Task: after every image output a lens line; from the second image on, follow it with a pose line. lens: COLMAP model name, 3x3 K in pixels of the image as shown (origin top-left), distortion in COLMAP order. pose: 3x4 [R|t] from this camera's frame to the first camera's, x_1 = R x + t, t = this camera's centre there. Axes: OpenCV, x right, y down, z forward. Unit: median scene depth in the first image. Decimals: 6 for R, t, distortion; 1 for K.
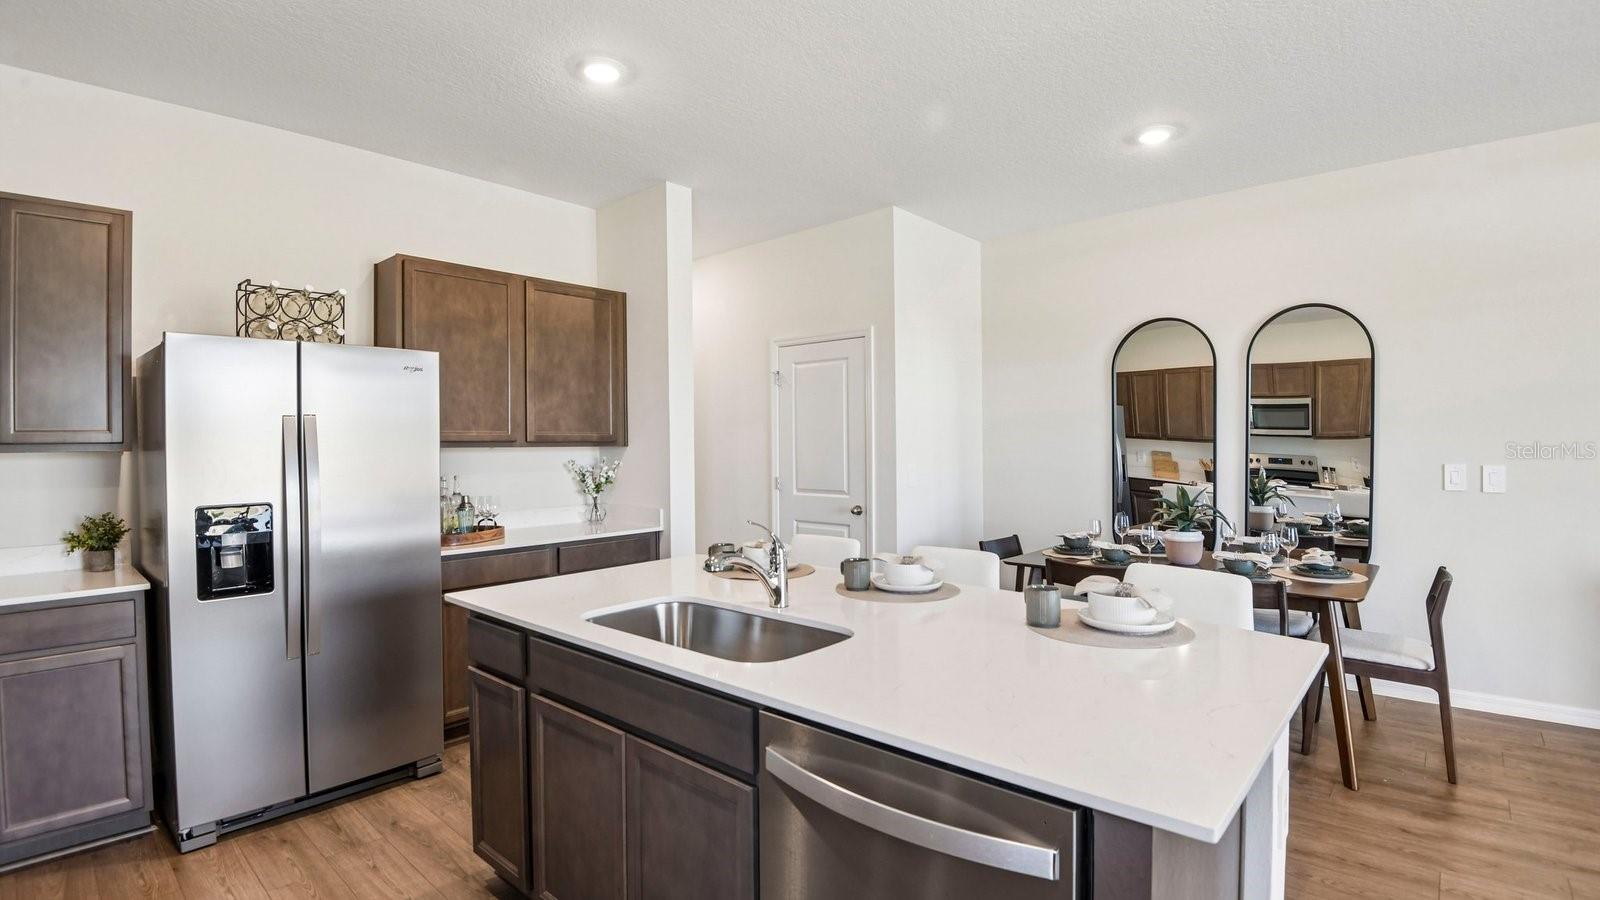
lens RADIAL K [[737.6, 0, 795.7], [0, 737.6, 448.5], [0, 0, 1]] dist [-0.031788, -0.008760]
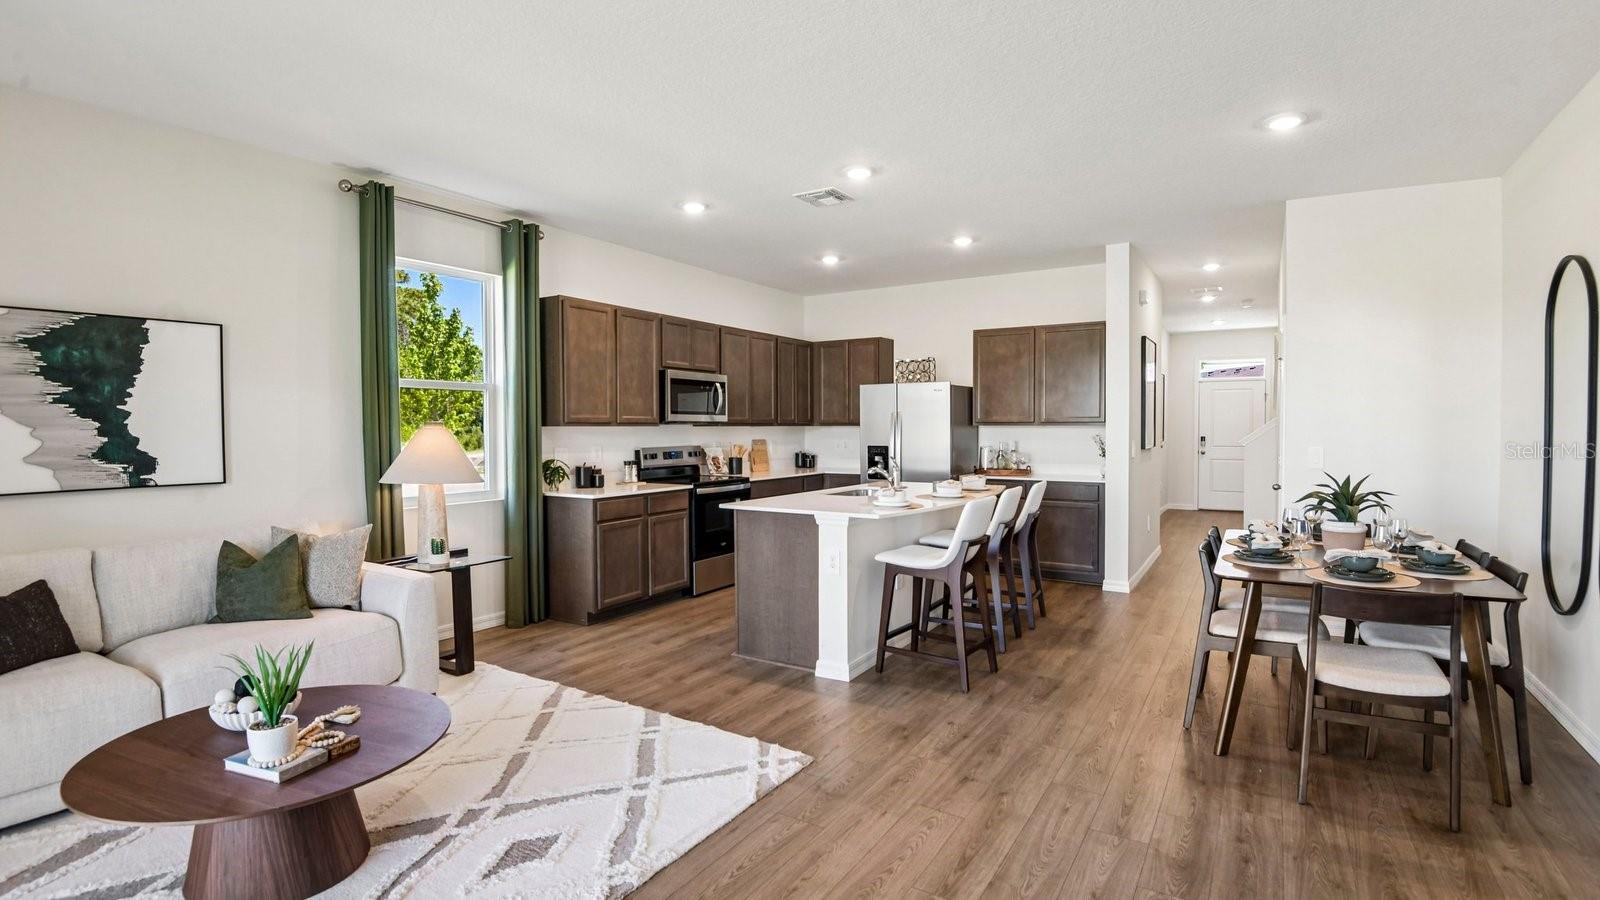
lens RADIAL K [[737.6, 0, 796.2], [0, 737.6, 440.7], [0, 0, 1]] dist [-0.031788, -0.008760]
pose [[0.168283, 0.027615, -0.985352, 1.340141], [-0.005810, 0.999618, 0.027023, -0.010317], [0.985722, 0.001177, 0.168379, 0.153947]]
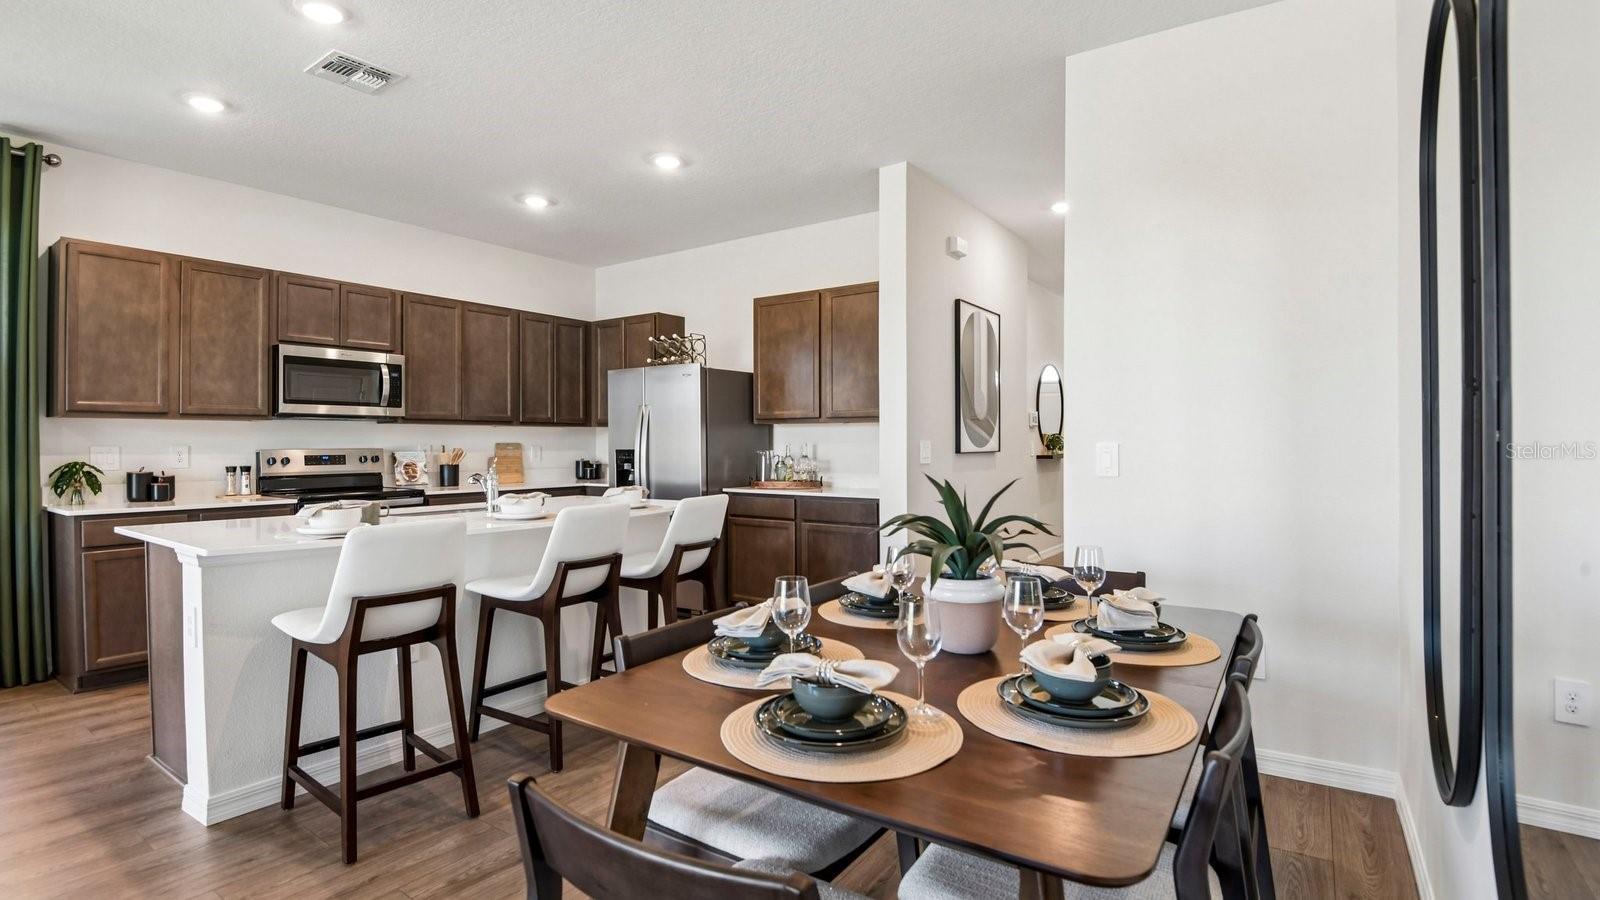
lens RADIAL K [[737.6, 0, 804.0], [0, 737.6, 445.8], [0, 0, 1]] dist [-0.031788, -0.008760]
pose [[0.134868, 0.012845, -0.990780, 0.979167], [-0.006440, 0.999906, 0.012087, 0.026318], [0.990843, 0.004750, 0.134938, 0.852552]]
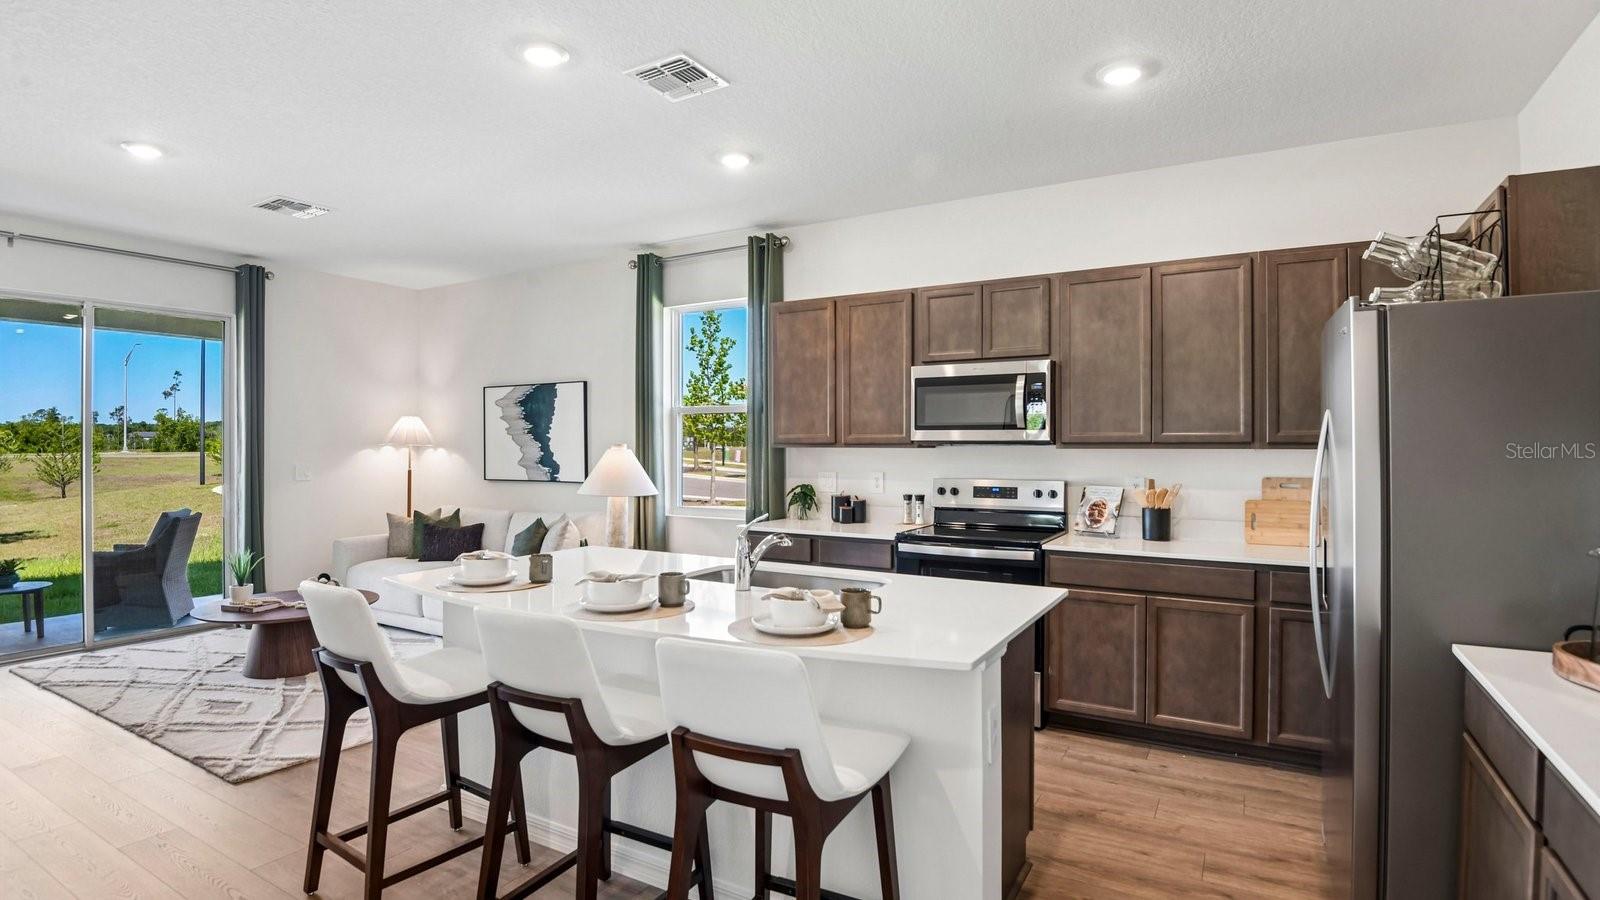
lens RADIAL K [[754.5, 0, 799.2], [0, 754.5, 445.1], [0, 0, 1]] dist [-0.023073, -0.011917]
pose [[-0.976908, 0.010503, -0.213403, 0.086960], [0.008063, 0.999892, 0.012300, -0.017547], [0.213509, 0.010295, -0.976887, 1.253246]]
